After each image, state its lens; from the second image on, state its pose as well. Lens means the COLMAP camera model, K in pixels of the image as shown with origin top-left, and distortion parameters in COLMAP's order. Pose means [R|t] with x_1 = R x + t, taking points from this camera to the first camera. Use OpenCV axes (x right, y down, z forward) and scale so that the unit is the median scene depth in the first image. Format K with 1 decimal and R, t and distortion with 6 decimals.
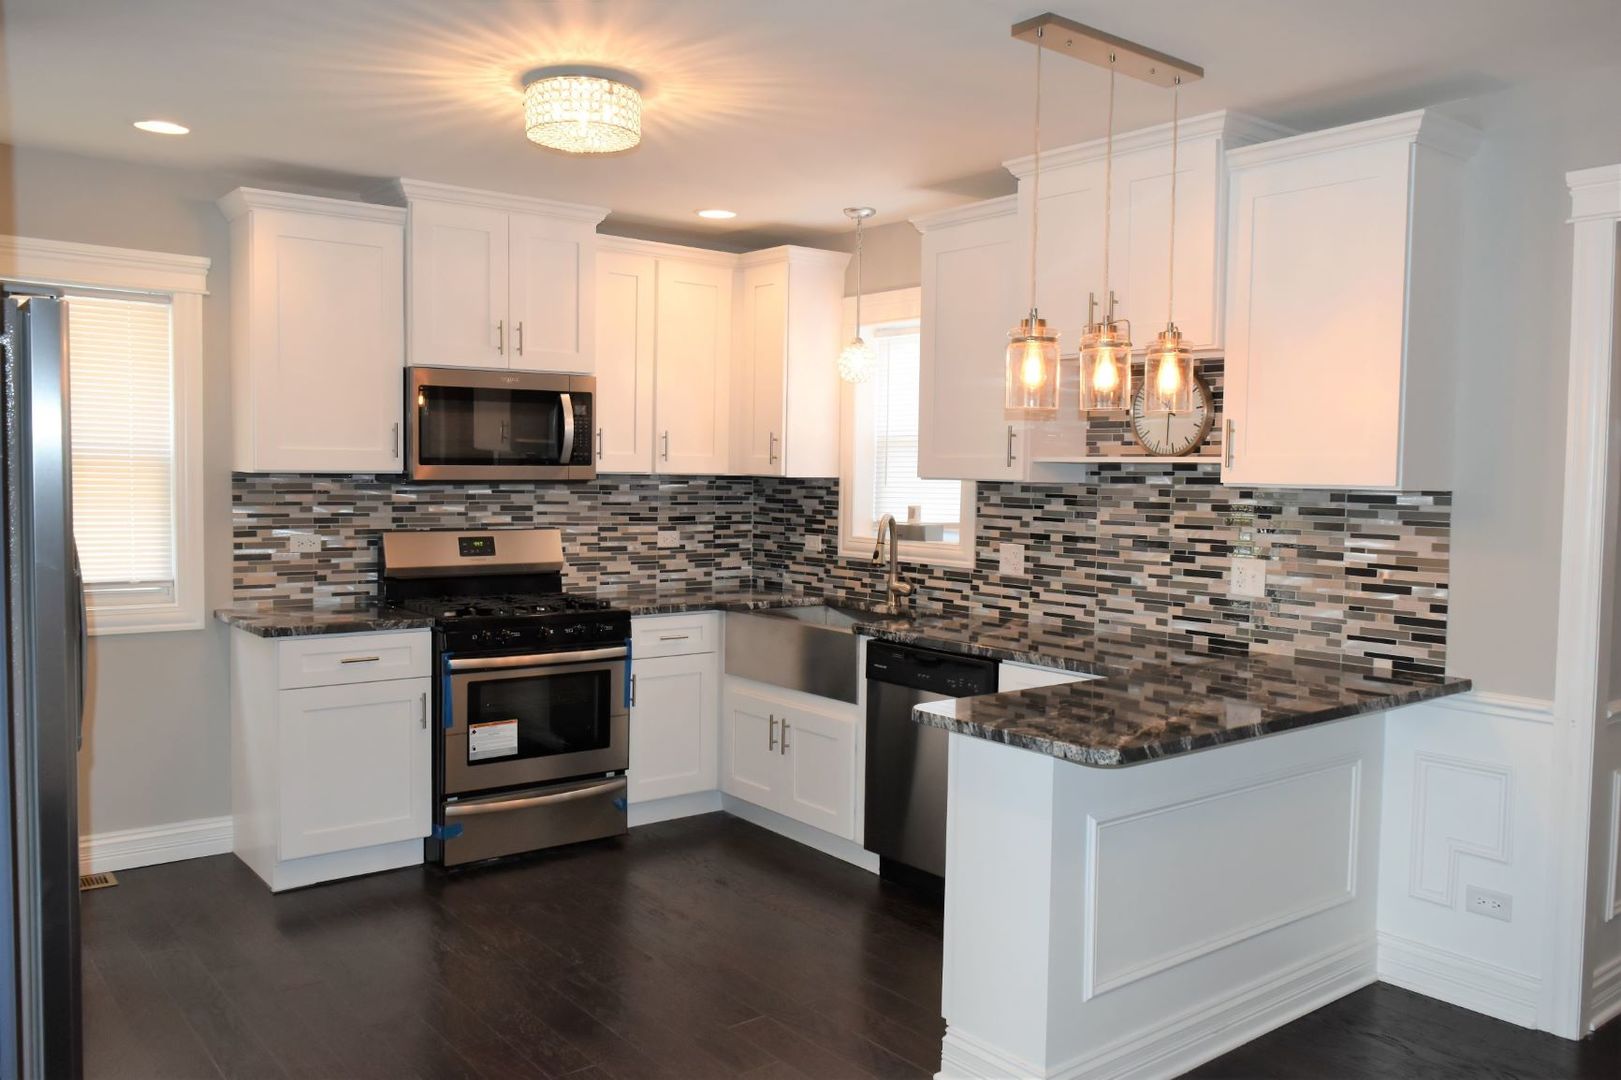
lens RADIAL K [[1305.3, 0, 798.9], [0, 1305.3, 548.3], [0, 0, 1]] dist [-0.013999, 0.029350]
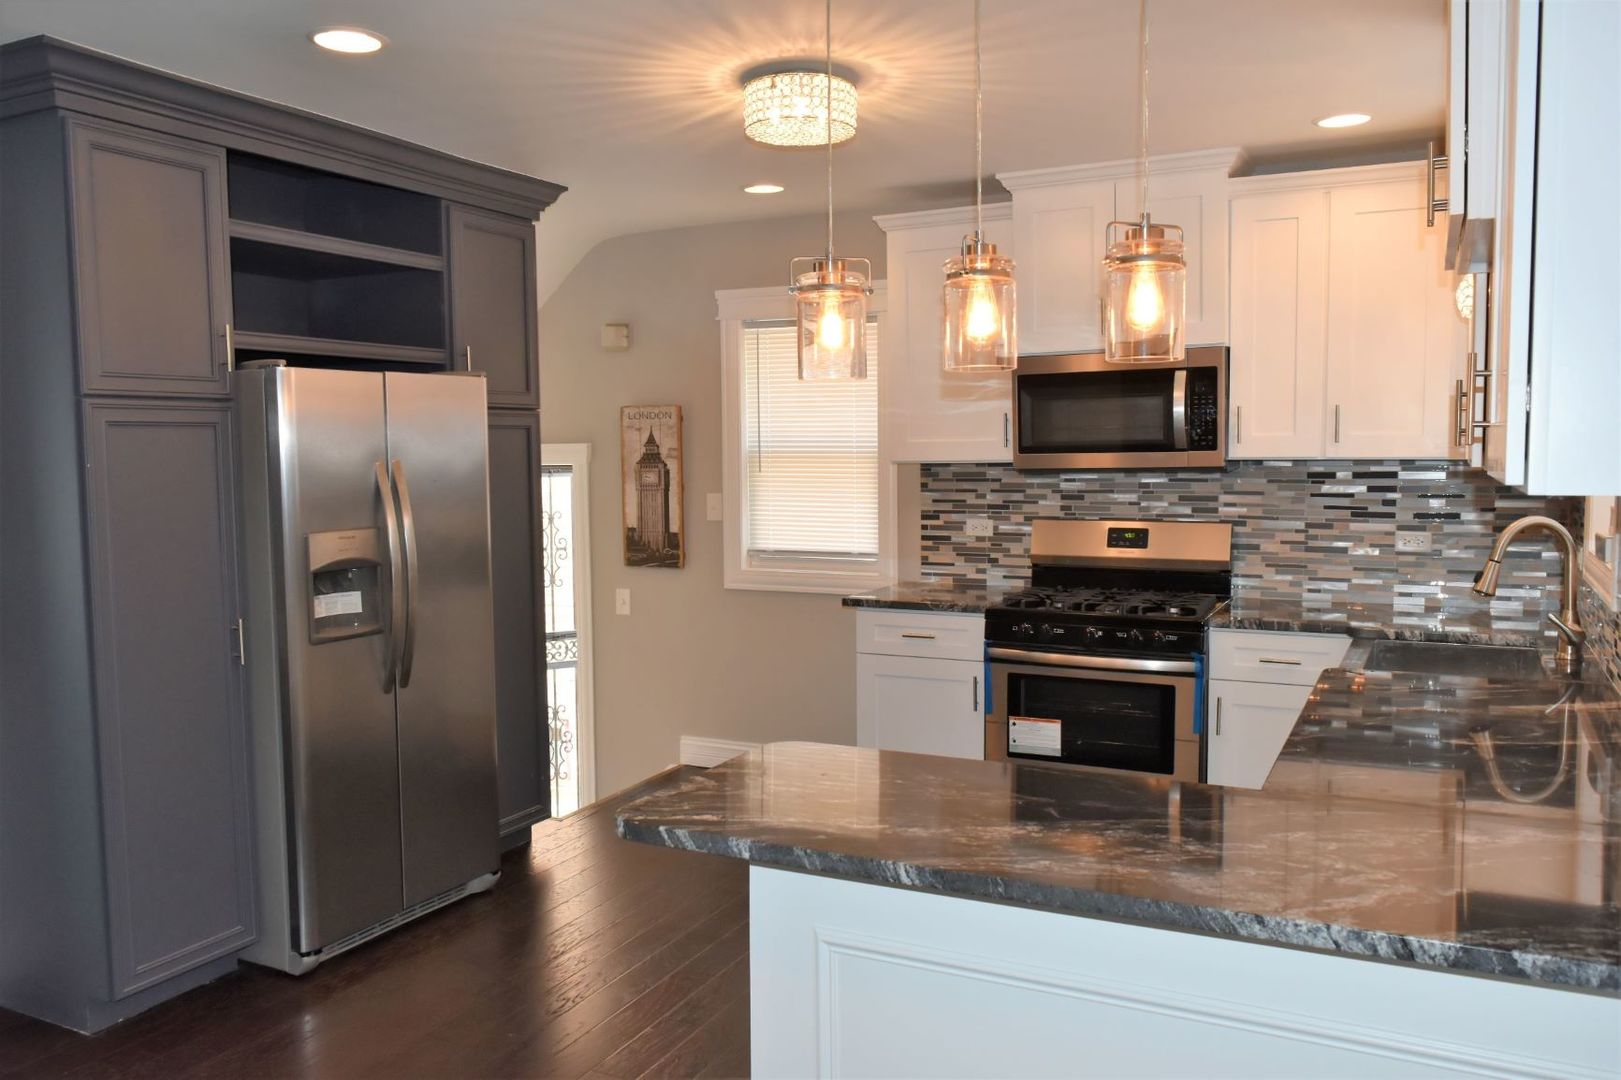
lens RADIAL K [[1305.3, 0, 797.4], [0, 1305.3, 530.8], [0, 0, 1]] dist [-0.013999, 0.029350]
pose [[0.408898, 0.037824, -0.911796, 0.533895], [-0.039274, 0.998944, 0.023827, -0.020513], [0.911735, 0.026067, 0.409952, 0.408071]]
